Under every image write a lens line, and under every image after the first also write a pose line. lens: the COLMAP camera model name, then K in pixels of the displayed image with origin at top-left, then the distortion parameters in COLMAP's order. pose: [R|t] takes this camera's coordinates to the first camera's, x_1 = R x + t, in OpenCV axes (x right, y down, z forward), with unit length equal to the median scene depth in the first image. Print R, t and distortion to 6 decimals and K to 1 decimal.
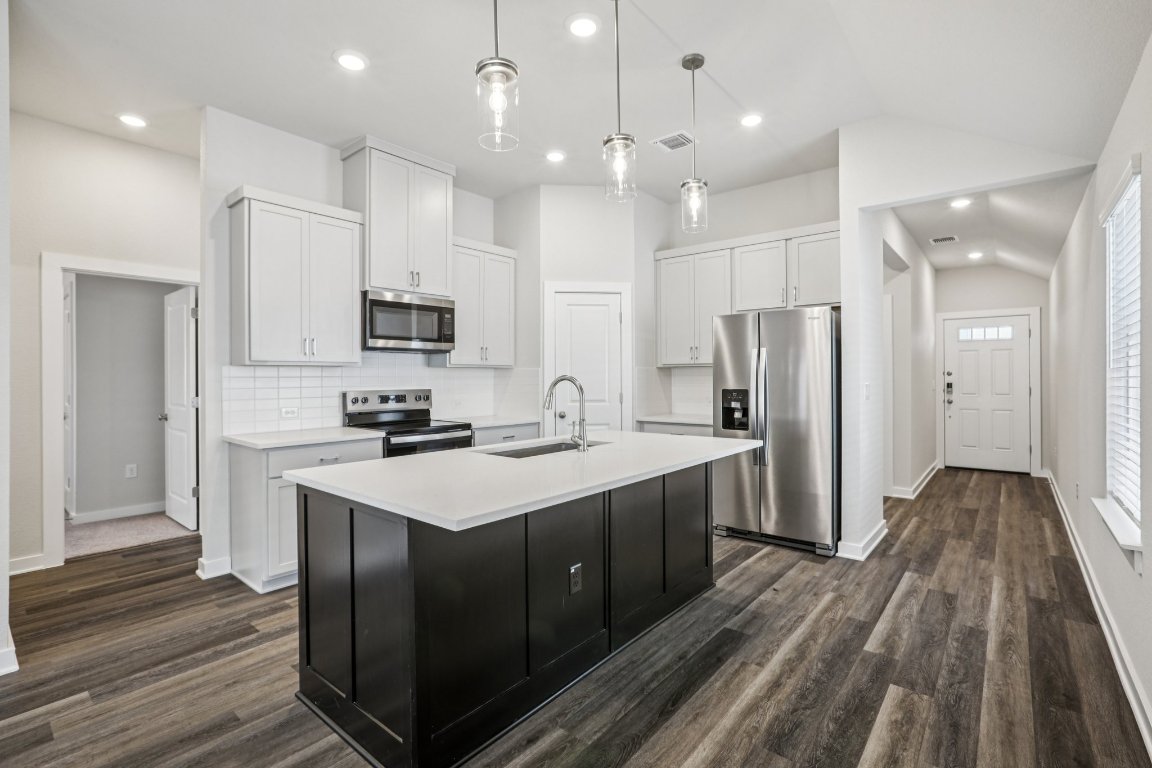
lens RADIAL K [[517.9, 0, 581.9], [0, 517.9, 383.1], [0, 0, 1]] dist [-0.025338, 0.010013]
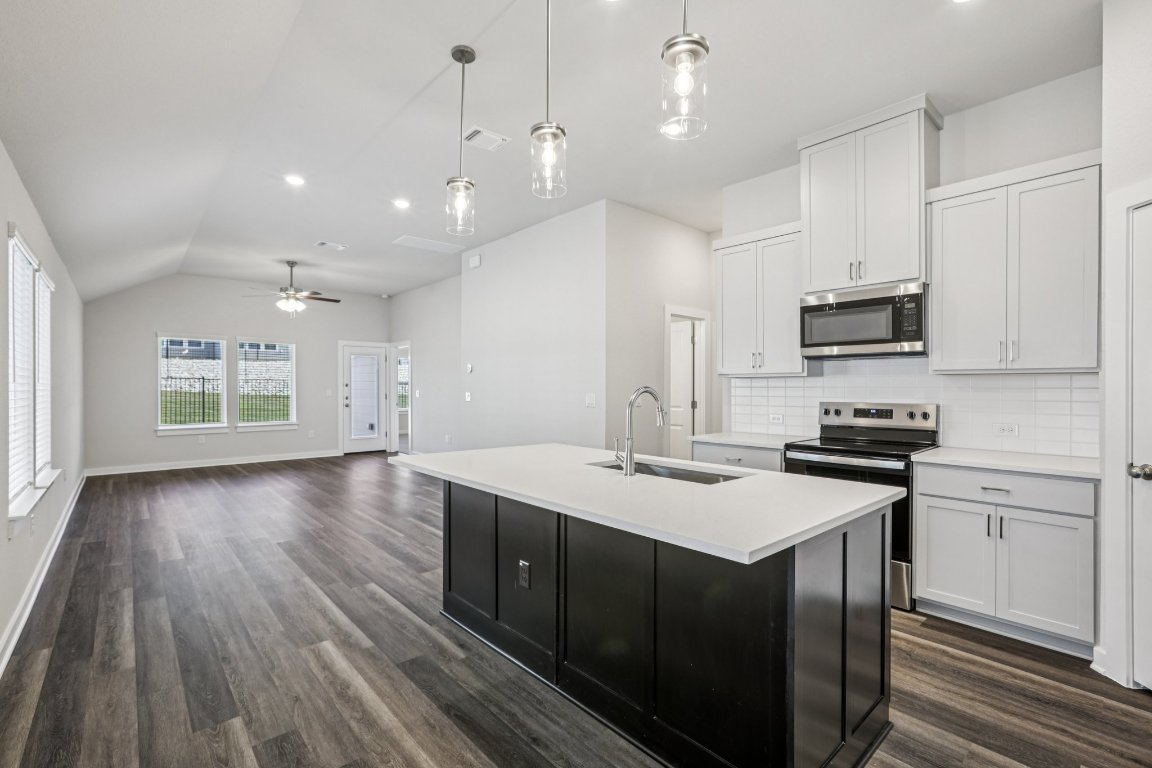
lens RADIAL K [[517.9, 0, 592.3], [0, 517.9, 388.1], [0, 0, 1]] dist [-0.025338, 0.010013]
pose [[-0.132219, 0.007066, -0.991195, 0.577394], [-0.011629, 0.999895, 0.008679, -0.014132], [0.991152, 0.012674, -0.132123, 0.705815]]
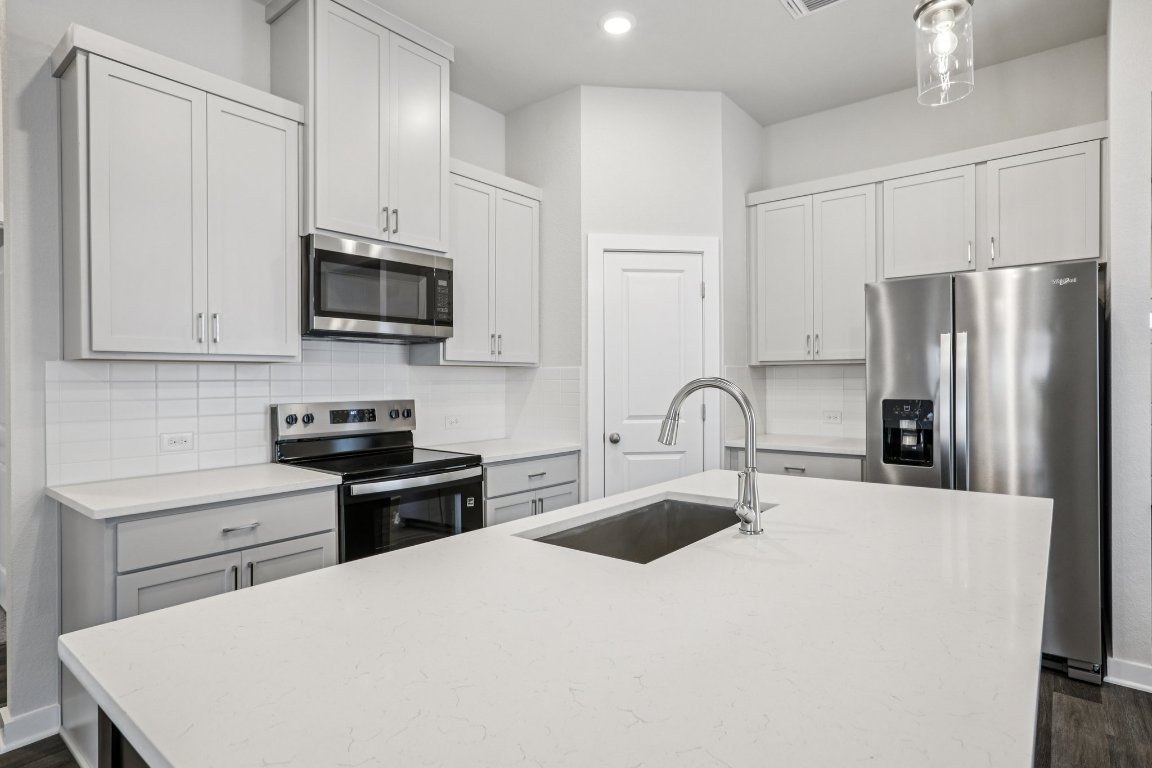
lens RADIAL K [[602.2, 0, 577.4], [0, 602.2, 385.6], [0, 0, 1]] dist [-0.010306, 0.007003]
pose [[0.999955, -0.001362, 0.009418, -0.112446], [0.001398, 0.999992, -0.003780, -0.003105], [-0.009413, 0.003793, 0.999949, 0.294916]]
